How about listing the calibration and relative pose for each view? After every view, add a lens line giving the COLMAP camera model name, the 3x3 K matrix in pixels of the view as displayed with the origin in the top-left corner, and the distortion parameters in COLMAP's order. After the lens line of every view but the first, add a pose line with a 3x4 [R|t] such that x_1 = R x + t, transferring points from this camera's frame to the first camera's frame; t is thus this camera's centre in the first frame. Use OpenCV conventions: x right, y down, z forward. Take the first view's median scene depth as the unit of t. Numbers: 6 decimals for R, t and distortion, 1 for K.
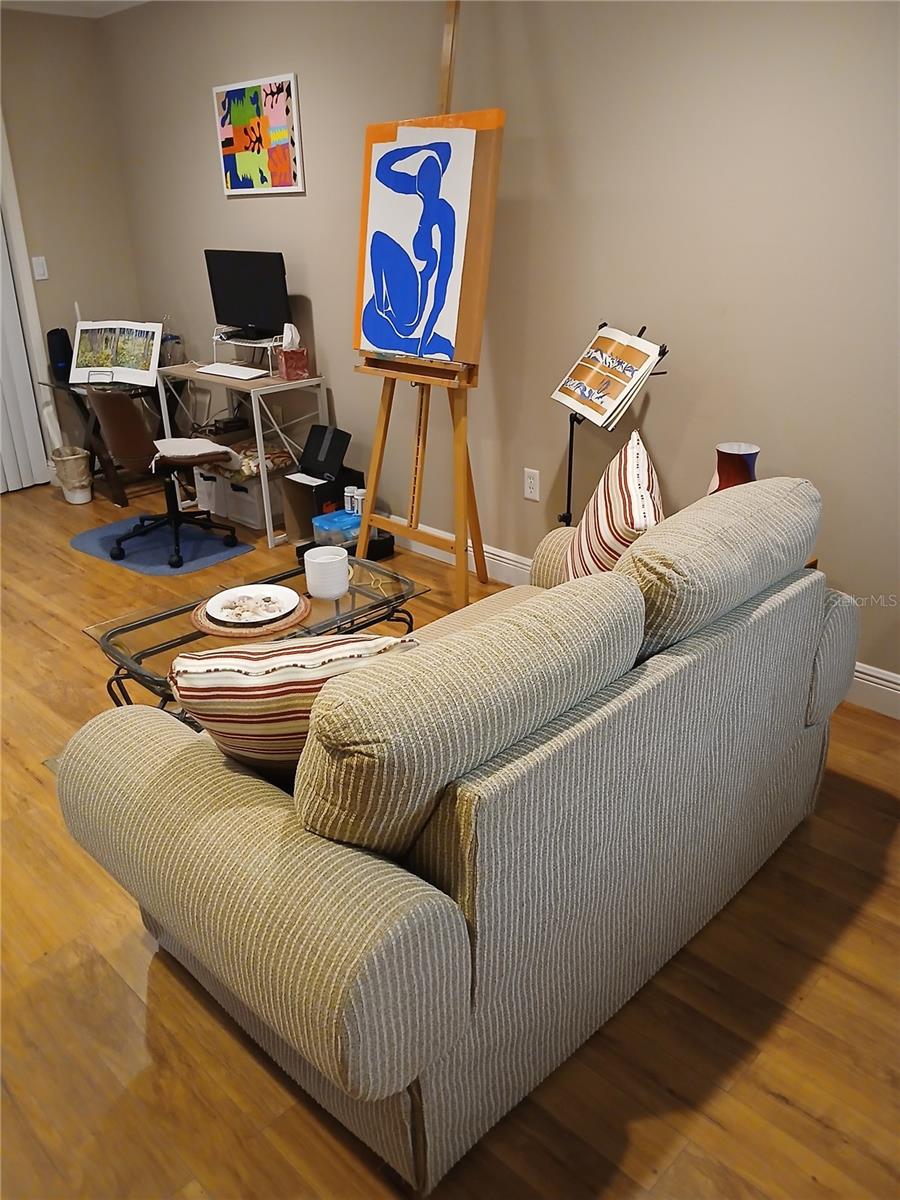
lens RADIAL K [[925.6, 0, 450.0], [0, 925.6, 600.0], [0, 0, 1]] dist [0.116908, -0.235290]
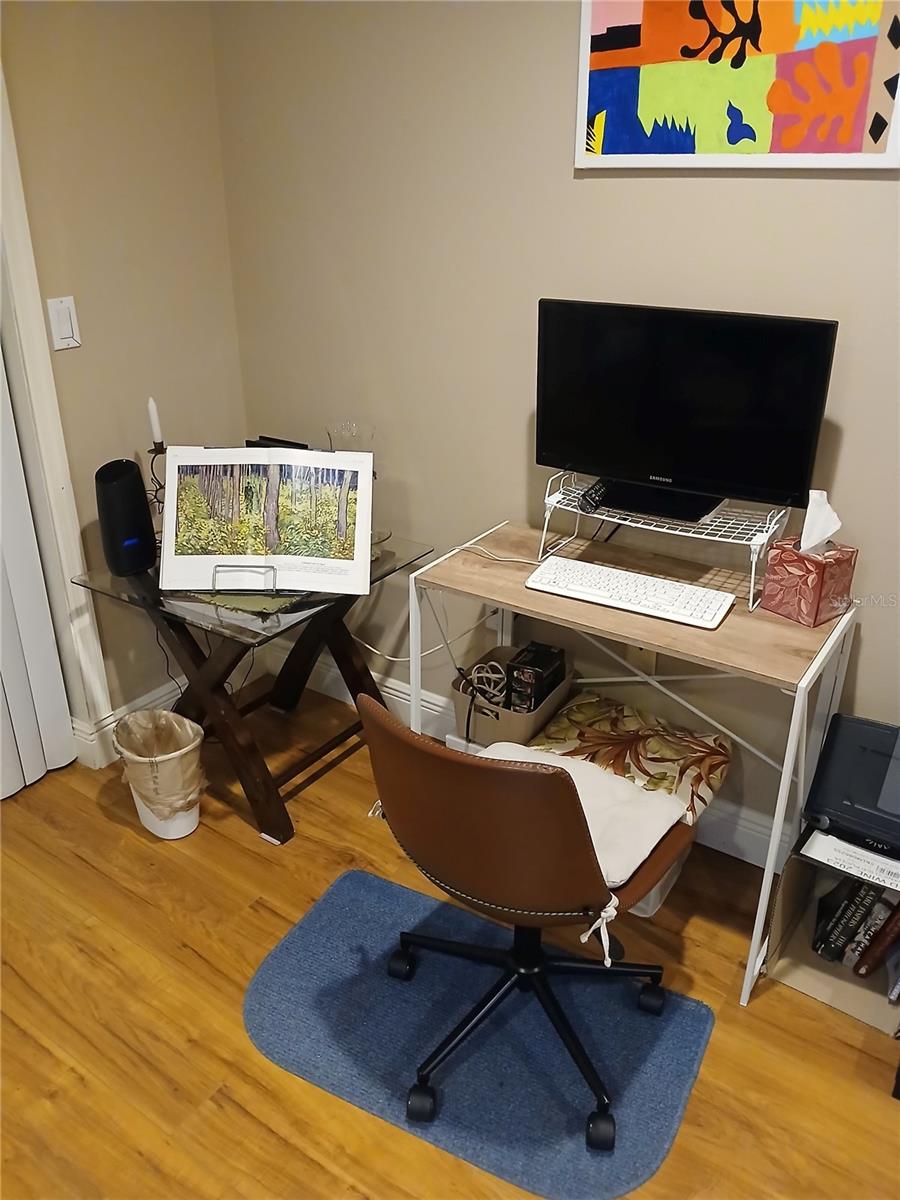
lens RADIAL K [[930.2, 0, 450.0], [0, 930.2, 600.0], [0, 0, 1]] dist [0.060712, -0.104786]
pose [[0.982898, -0.055552, 0.175573, -0.376716], [0.050826, 0.998217, 0.031305, -0.251290], [-0.176999, -0.021846, 0.983969, 0.585595]]
